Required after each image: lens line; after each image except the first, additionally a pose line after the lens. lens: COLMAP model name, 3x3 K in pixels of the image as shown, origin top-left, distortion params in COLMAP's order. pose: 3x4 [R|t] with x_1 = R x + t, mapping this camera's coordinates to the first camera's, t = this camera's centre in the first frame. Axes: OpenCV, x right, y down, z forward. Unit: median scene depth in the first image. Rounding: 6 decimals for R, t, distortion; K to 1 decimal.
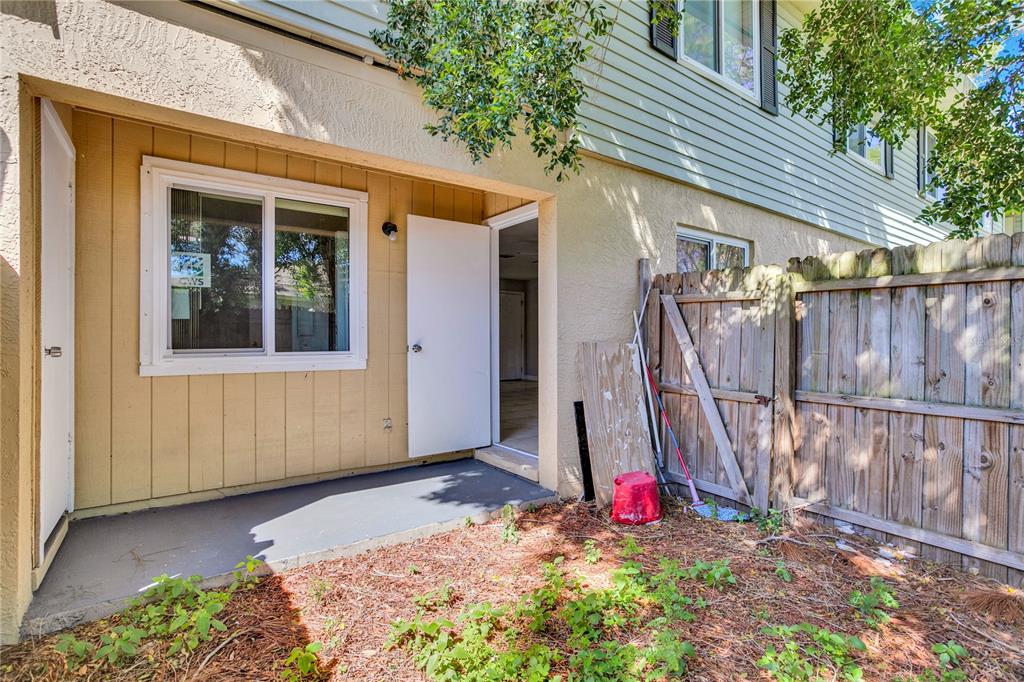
lens RADIAL K [[497.7, 0, 520.1], [0, 497.7, 340.2], [0, 0, 1]] dist [-0.040756, 0.022938]
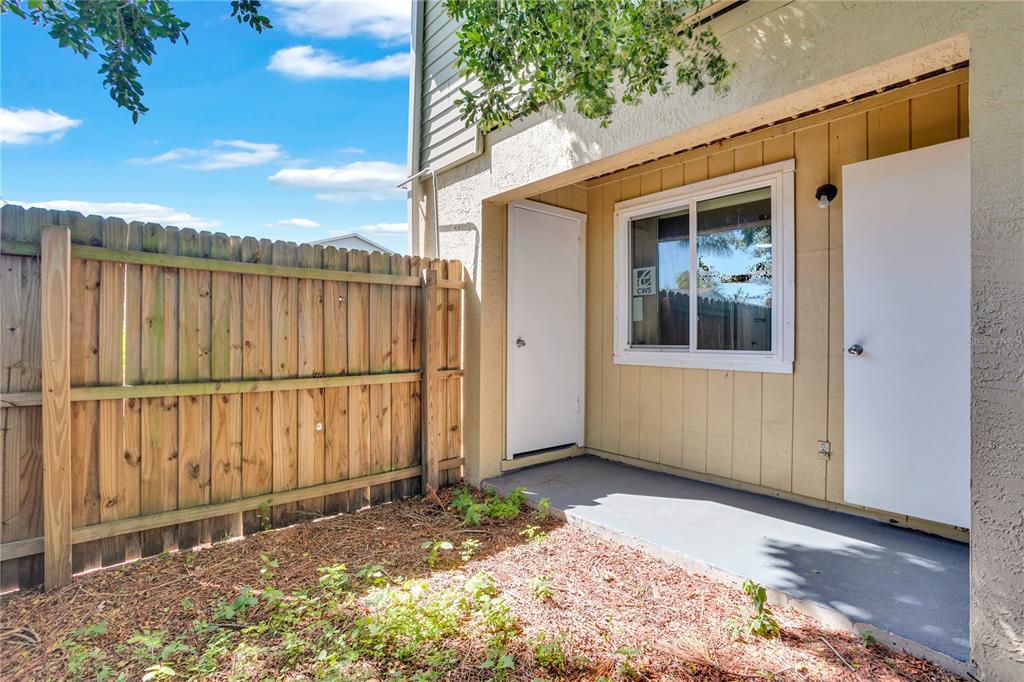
lens RADIAL K [[497.7, 0, 520.1], [0, 497.7, 340.2], [0, 0, 1]] dist [-0.040756, 0.022938]
pose [[0.088915, -0.005476, -0.996024, 0.519257], [-0.018359, 0.999806, -0.007136, 0.019001], [0.995870, 0.018920, 0.088797, 0.536858]]
